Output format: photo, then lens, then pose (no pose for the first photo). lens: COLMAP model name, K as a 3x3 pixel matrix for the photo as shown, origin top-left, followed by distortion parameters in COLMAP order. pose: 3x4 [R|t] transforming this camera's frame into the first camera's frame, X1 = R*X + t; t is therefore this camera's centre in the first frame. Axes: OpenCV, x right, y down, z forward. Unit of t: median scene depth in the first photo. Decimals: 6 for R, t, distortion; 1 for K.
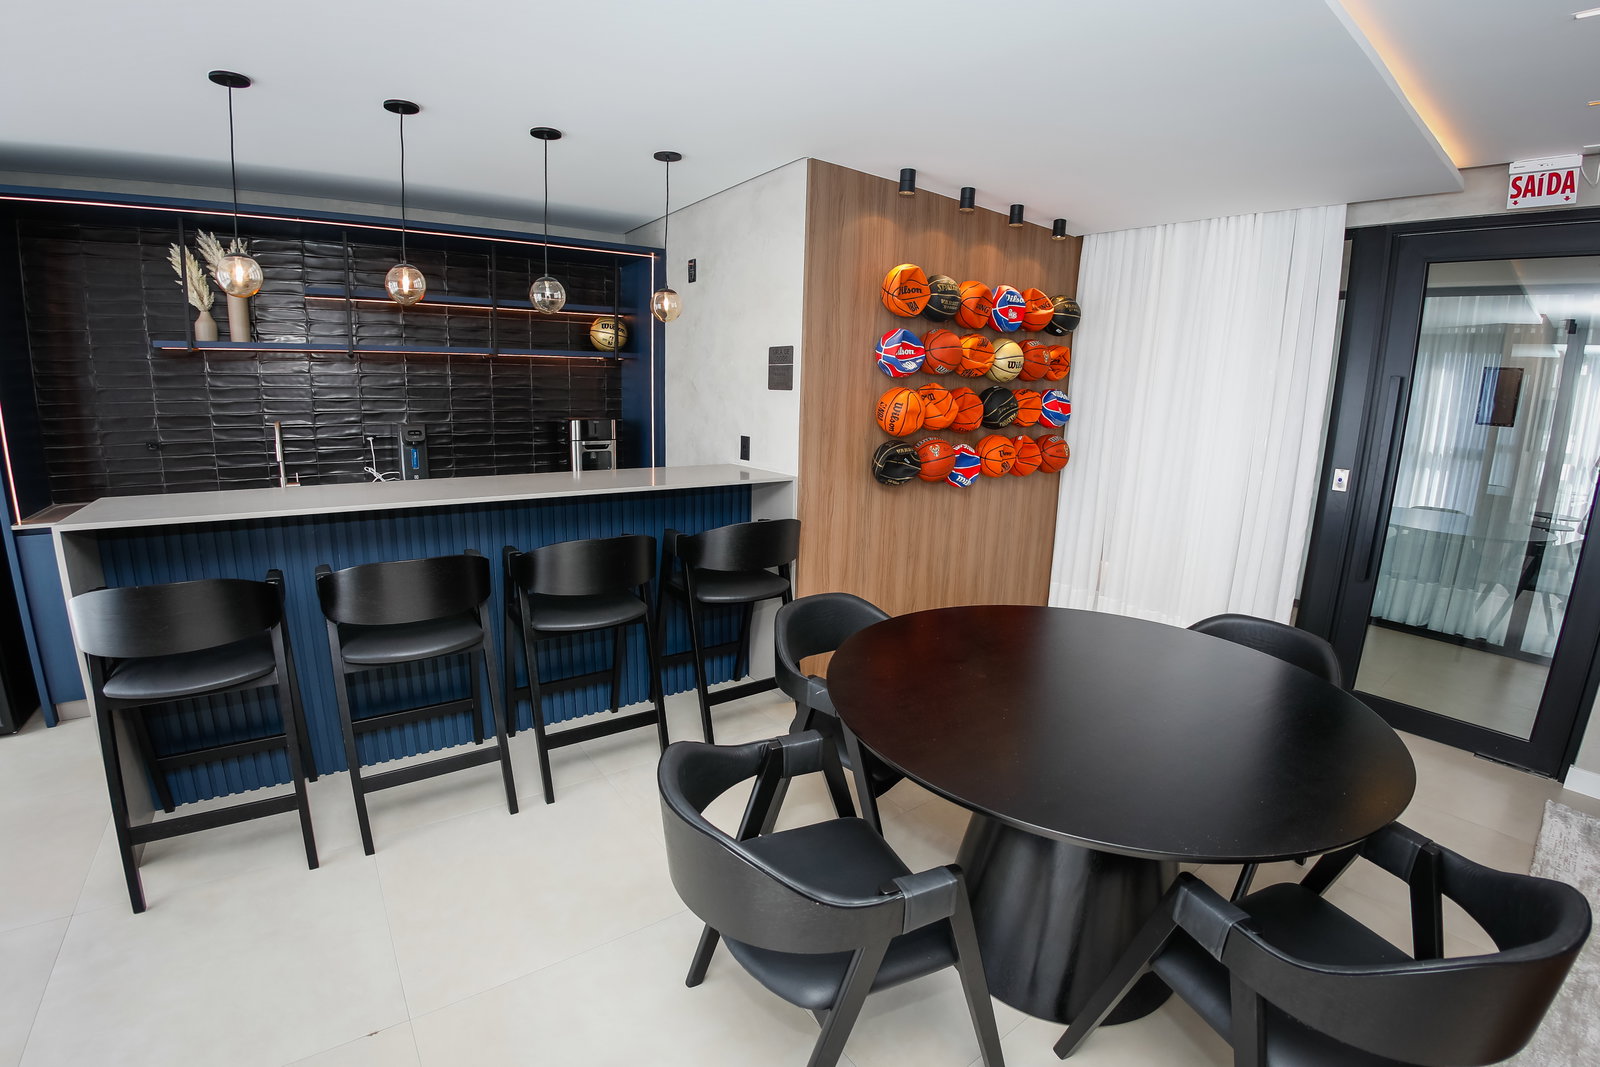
lens RADIAL K [[708.6, 0, 800.0], [0, 708.6, 533.5], [0, 0, 1]] dist [-0.048929, 0.000211]
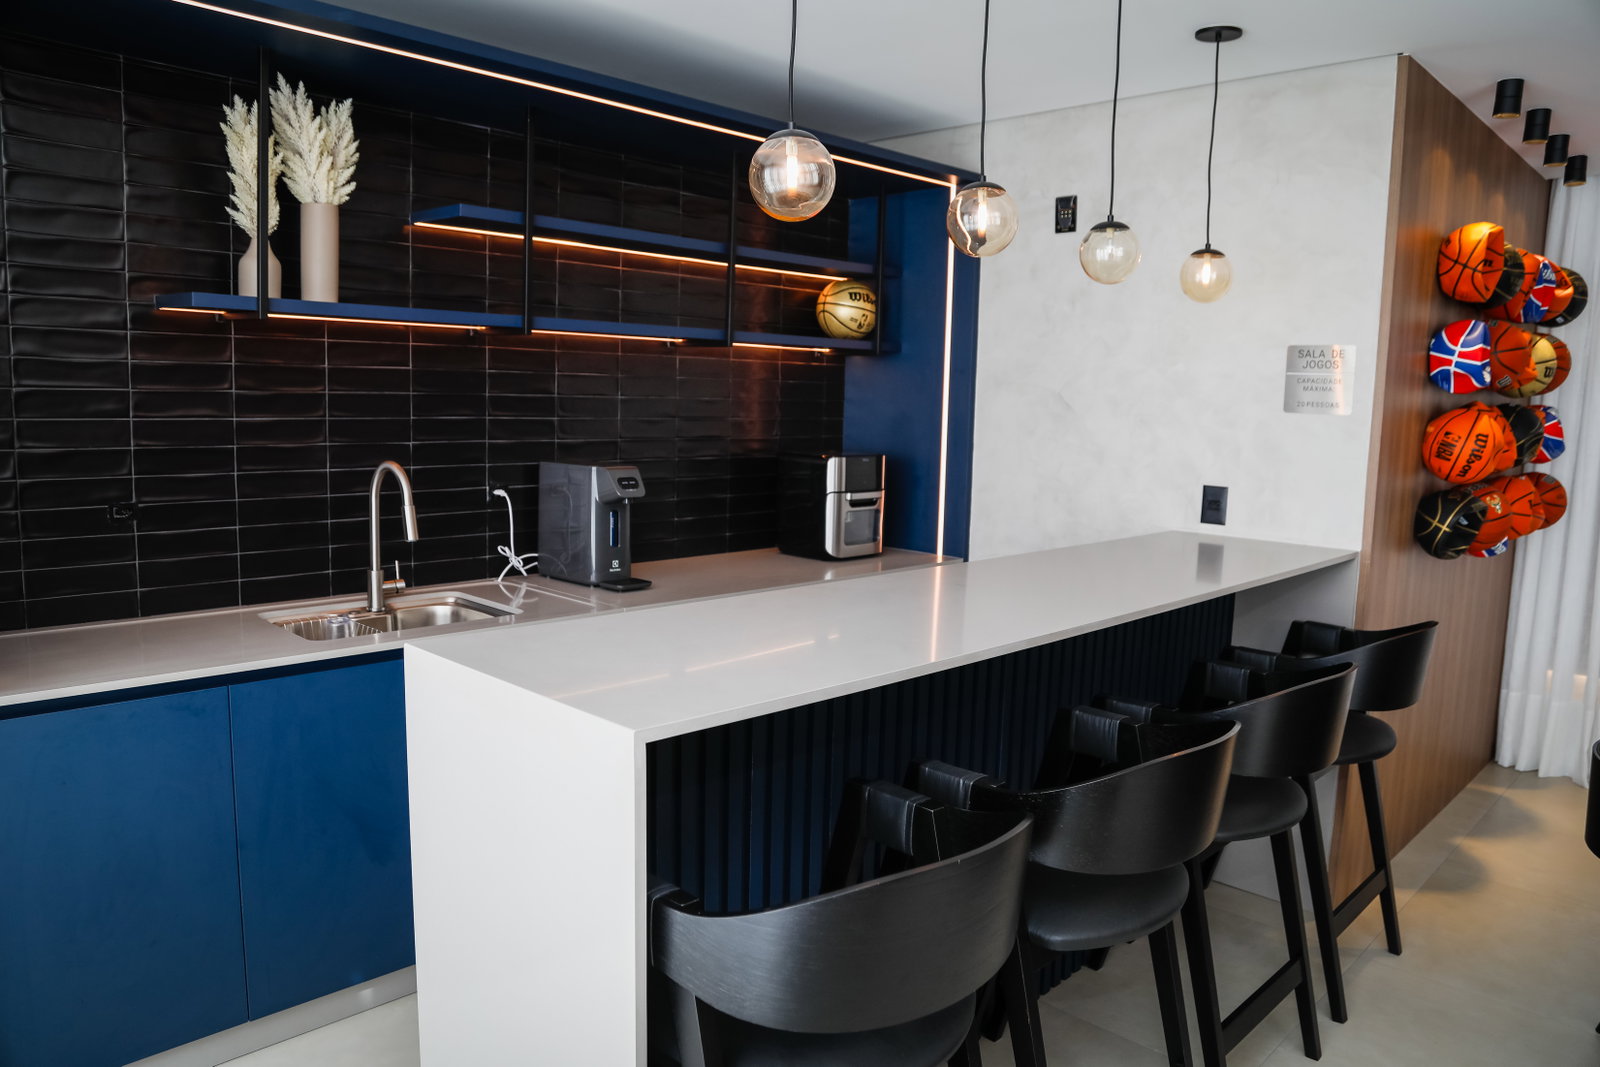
lens RADIAL K [[1137.9, 0, 800.0], [0, 1137.9, 533.5], [0, 0, 1]] dist [-0.010039, -0.003816]
pose [[0.976047, -0.018920, 0.216734, -0.639496], [0.035179, 0.996827, -0.071405, -0.038480], [-0.214695, 0.077319, 0.973616, 0.120799]]
